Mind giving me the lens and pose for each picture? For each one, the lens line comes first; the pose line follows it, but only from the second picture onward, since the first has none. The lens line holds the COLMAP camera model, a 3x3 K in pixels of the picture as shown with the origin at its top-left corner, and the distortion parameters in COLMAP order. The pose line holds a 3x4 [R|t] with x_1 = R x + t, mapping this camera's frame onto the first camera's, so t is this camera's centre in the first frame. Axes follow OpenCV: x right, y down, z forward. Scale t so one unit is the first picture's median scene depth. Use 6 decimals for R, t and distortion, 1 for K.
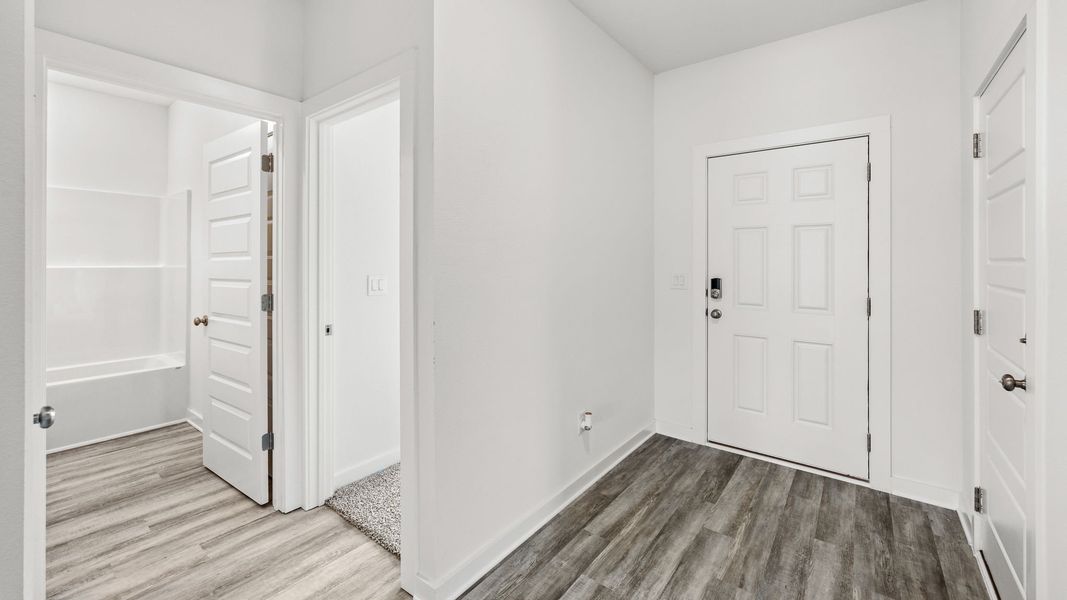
lens RADIAL K [[426.2, 0, 535.7], [0, 426.2, 258.4], [0, 0, 1]] dist [-0.000017, 0.000474]
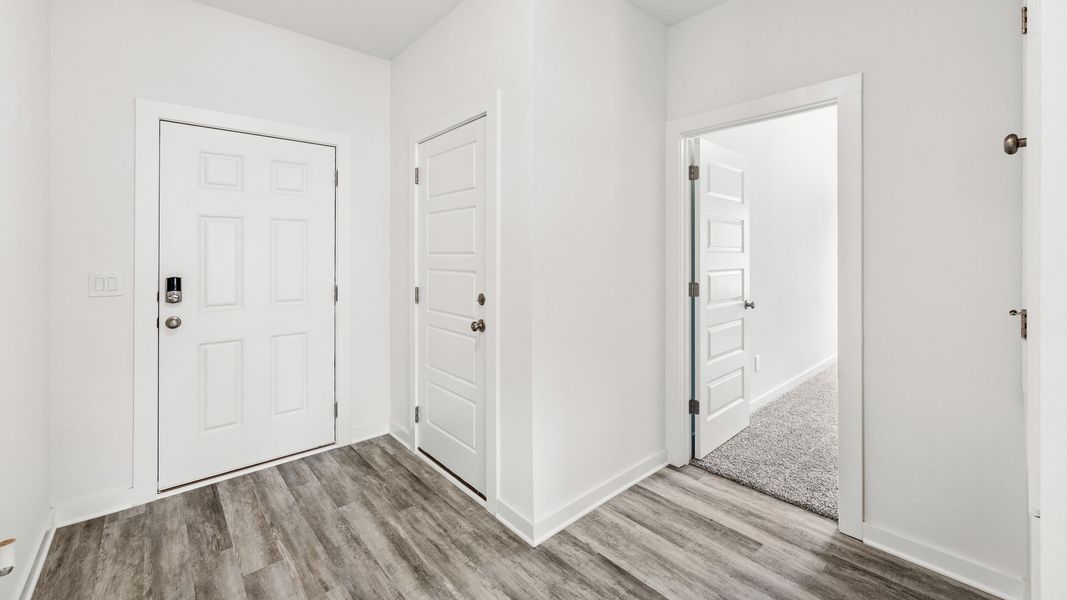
lens RADIAL K [[429.5, 0, 536.5], [0, 429.5, 250.6], [0, 0, 1]] dist [0.000321, 0.000376]
pose [[0.187685, 0.001381, 0.982228, -0.304846], [-0.001602, 0.999998, -0.001099, -0.003665], [-0.982228, -0.001367, 0.187687, 0.267644]]
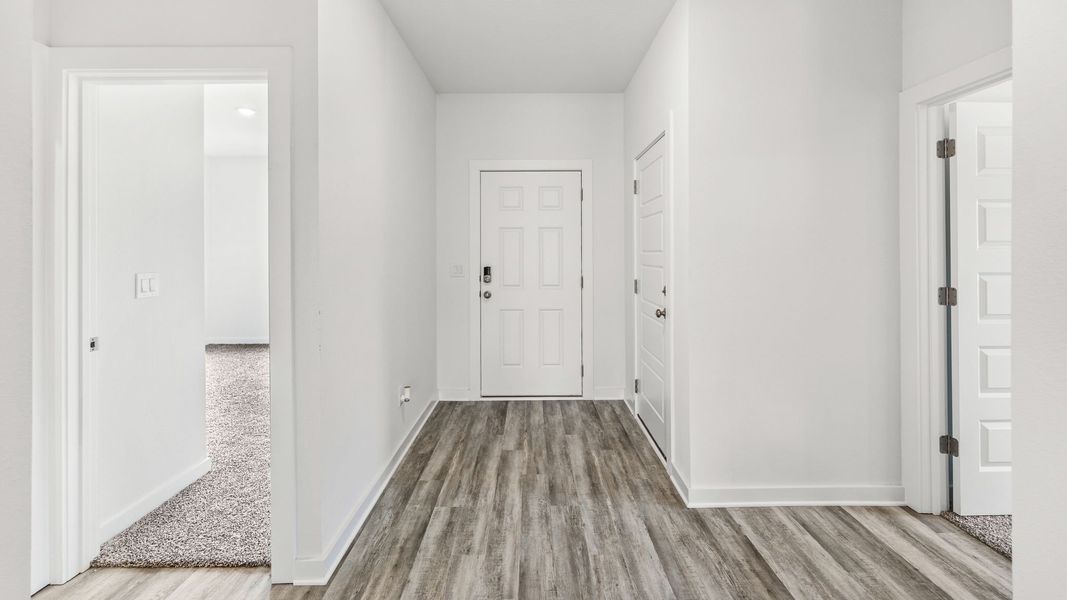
lens RADIAL K [[429.5, 0, 536.5], [0, 429.5, 250.6], [0, 0, 1]] dist [0.000321, 0.000376]
pose [[0.786148, -0.003415, 0.618029, -0.340352], [0.003957, 0.999992, 0.000492, -0.002266], [-0.618025, 0.002059, 0.786155, -0.130267]]
